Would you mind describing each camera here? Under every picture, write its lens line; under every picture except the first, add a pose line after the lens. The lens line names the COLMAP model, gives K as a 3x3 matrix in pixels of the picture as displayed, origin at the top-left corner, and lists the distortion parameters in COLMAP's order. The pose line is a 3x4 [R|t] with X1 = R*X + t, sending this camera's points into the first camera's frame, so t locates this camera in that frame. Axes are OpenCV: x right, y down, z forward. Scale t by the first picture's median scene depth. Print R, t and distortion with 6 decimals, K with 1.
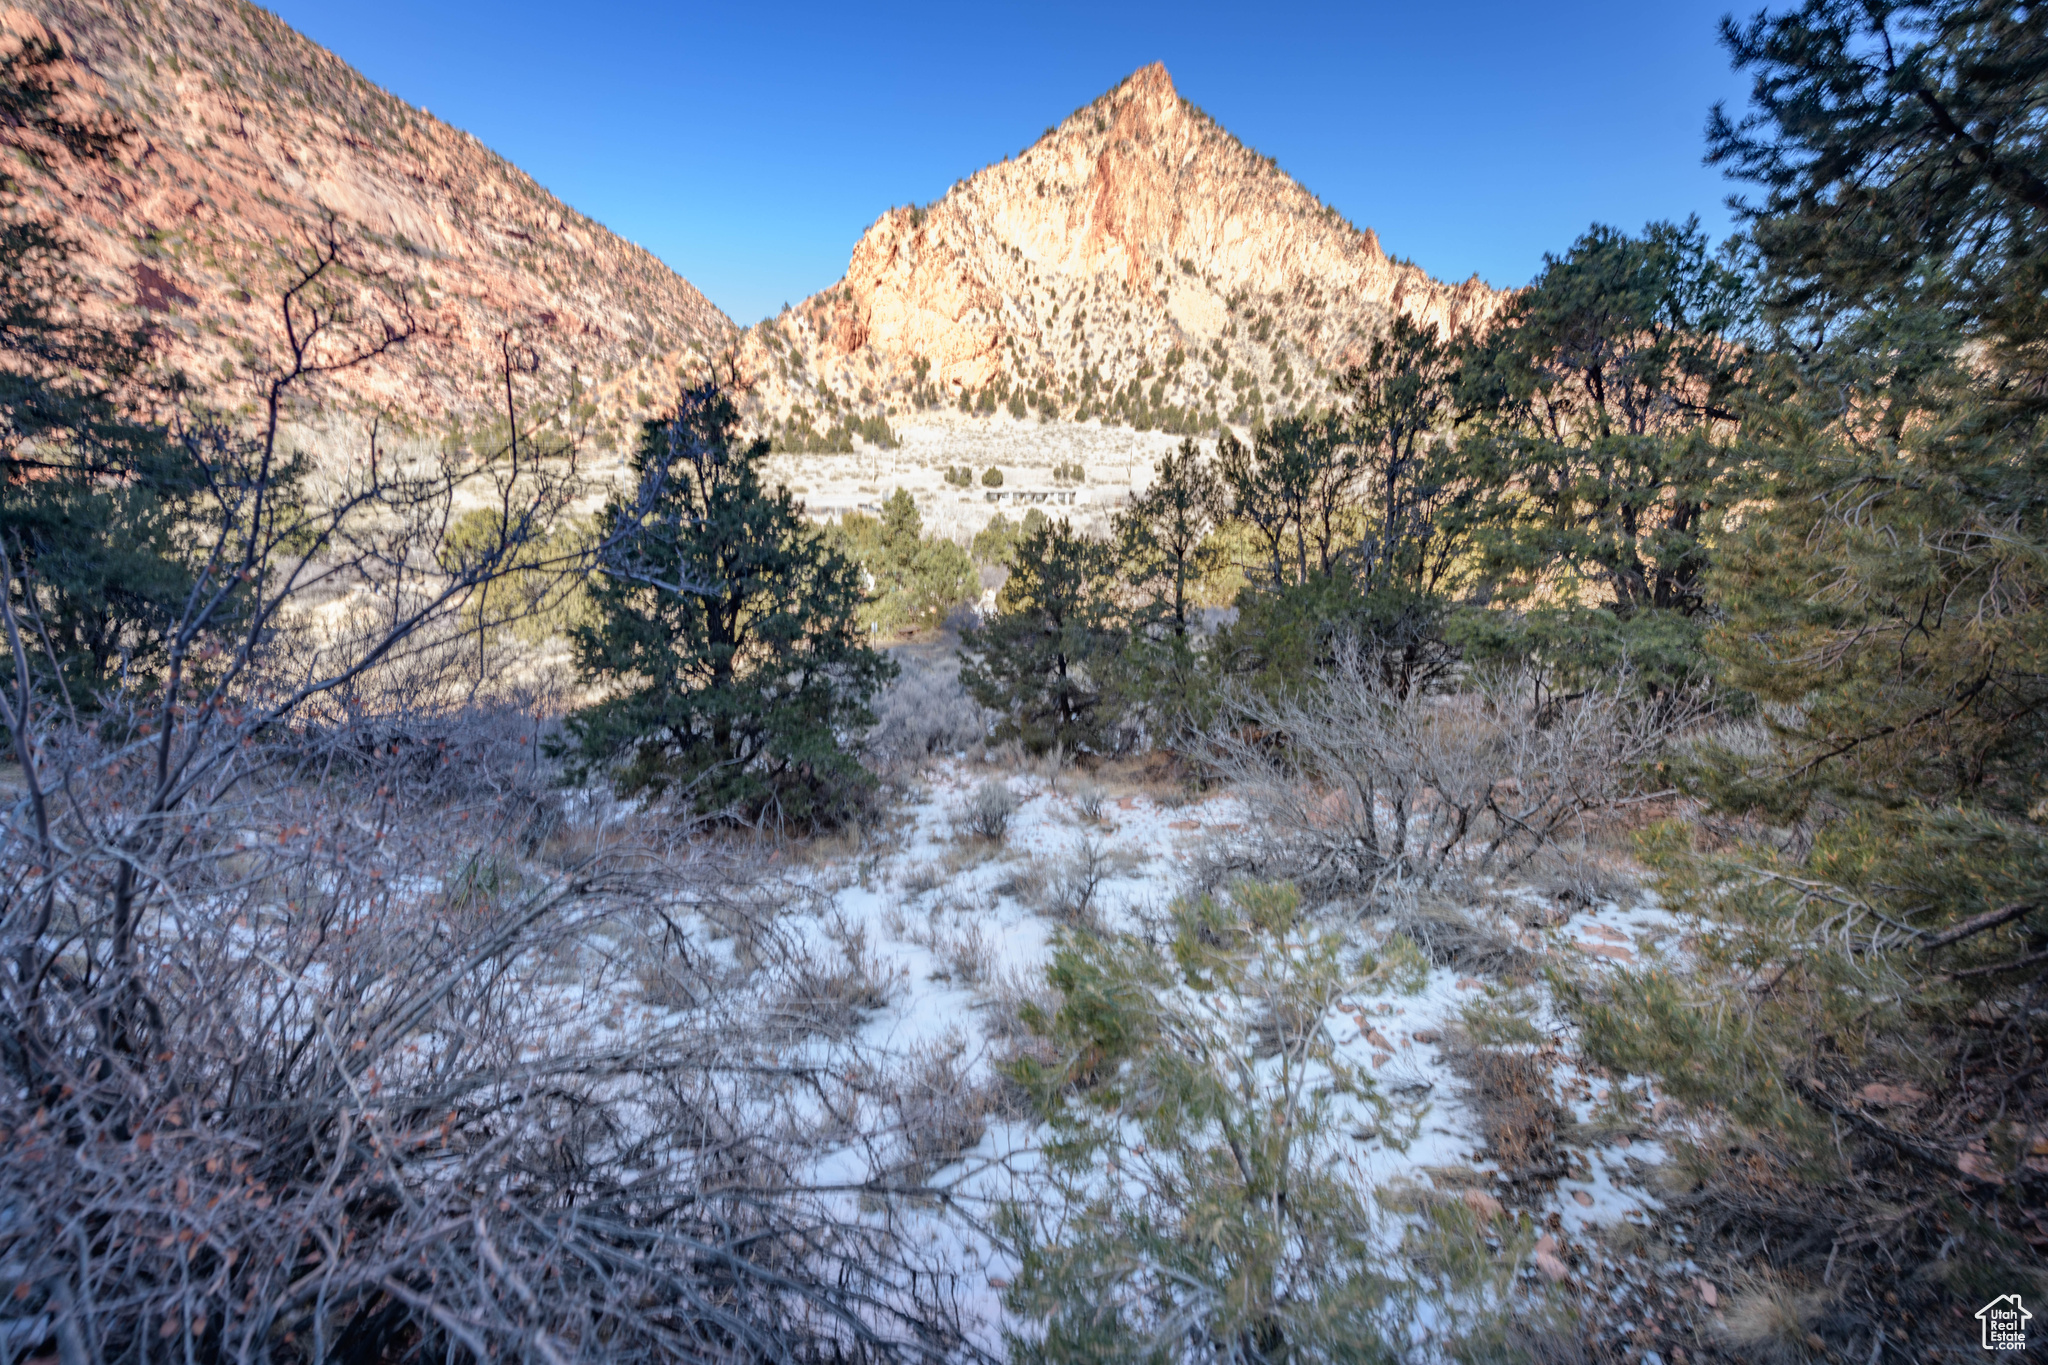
lens RADIAL K [[796.8, 0, 1020.8], [0, 796.8, 673.8], [0, 0, 1]] dist [0.013912, -0.004554]
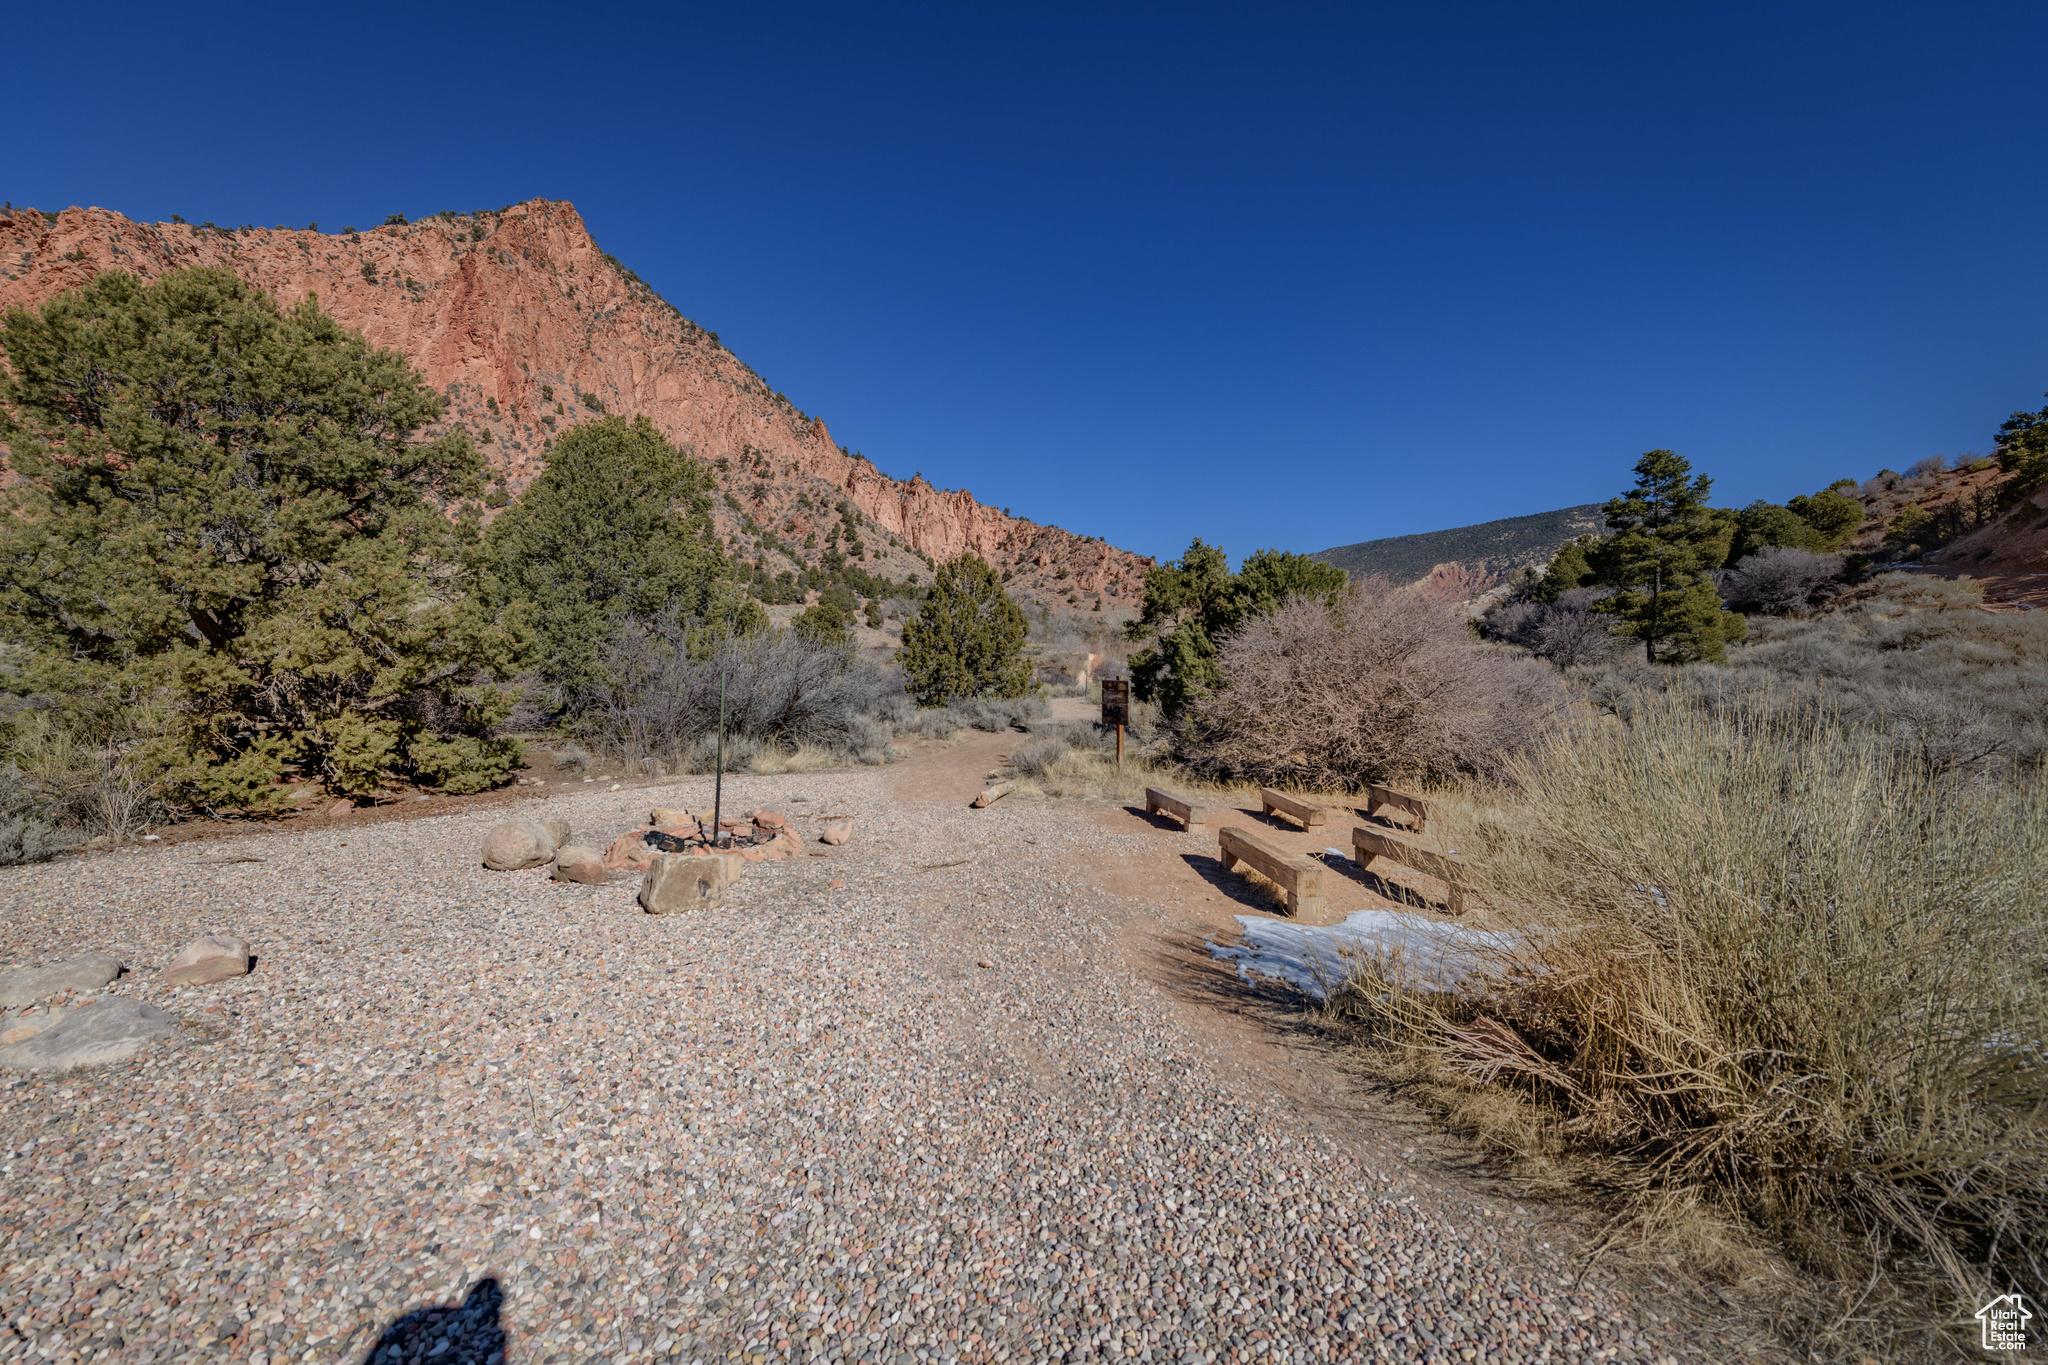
lens RADIAL K [[796.8, 0, 1021.0], [0, 796.8, 675.8], [0, 0, 1]] dist [0.013912, -0.004554]
pose [[0.837845, -0.001123, 0.545908, 0.150241], [0.129092, 0.972044, -0.196127, -0.021964], [-0.530426, 0.234796, 0.814567, 0.191463]]
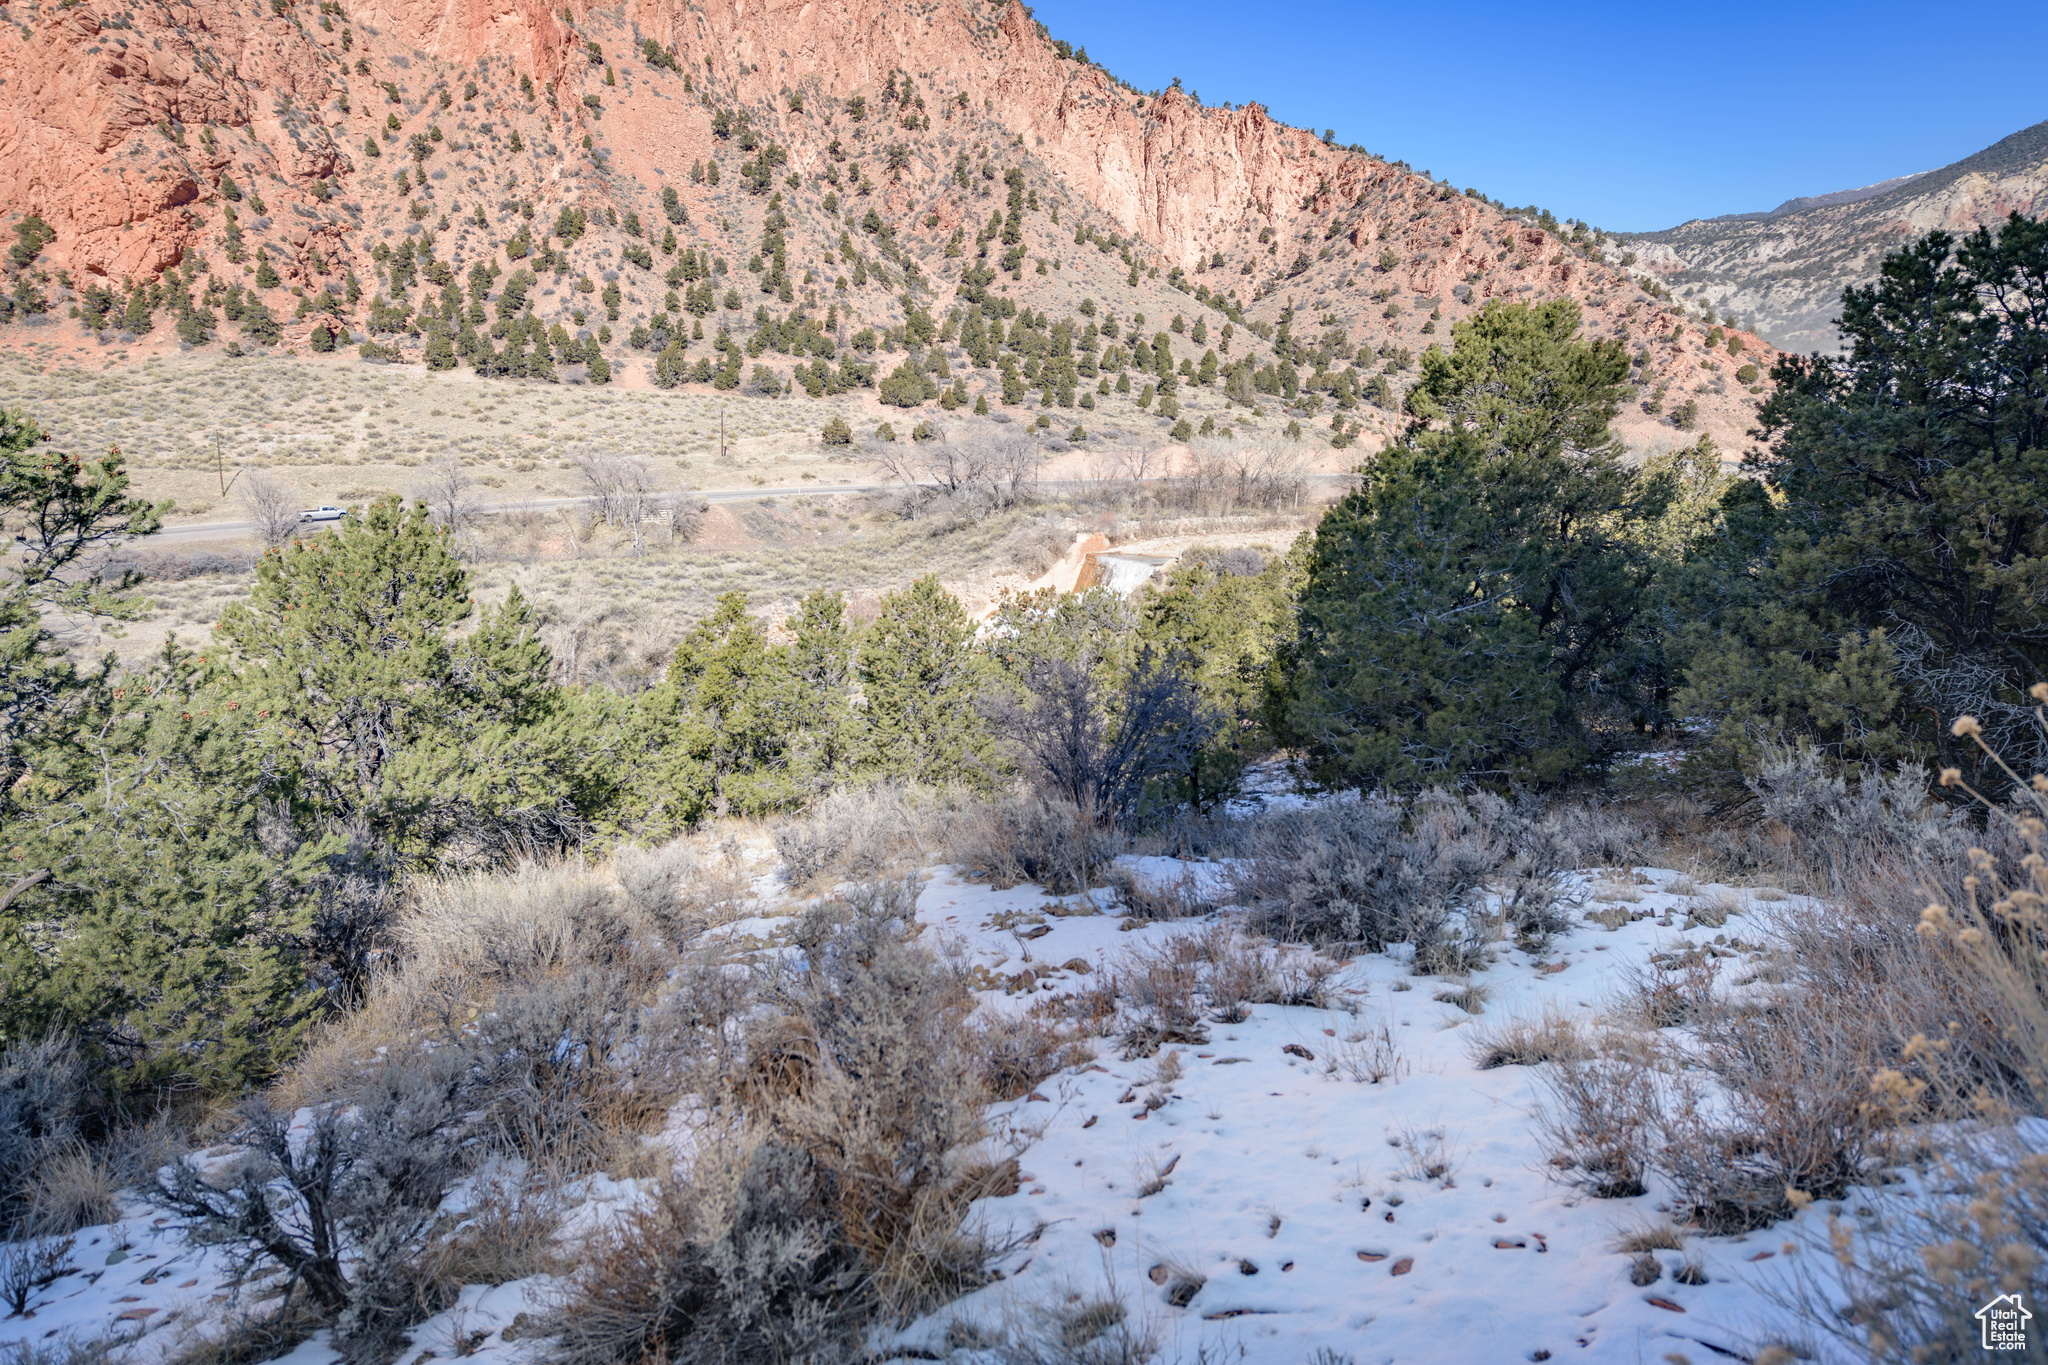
lens RADIAL K [[1340.3, 0, 1020.4], [0, 1340.3, 669.8], [0, 0, 1]] dist [0.018096, -0.008960]
pose [[0.972875, -0.059783, 0.223473, 0.258363], [0.062246, 0.998053, -0.003987, -0.054503], [-0.222800, 0.017789, 0.974702, 0.005382]]
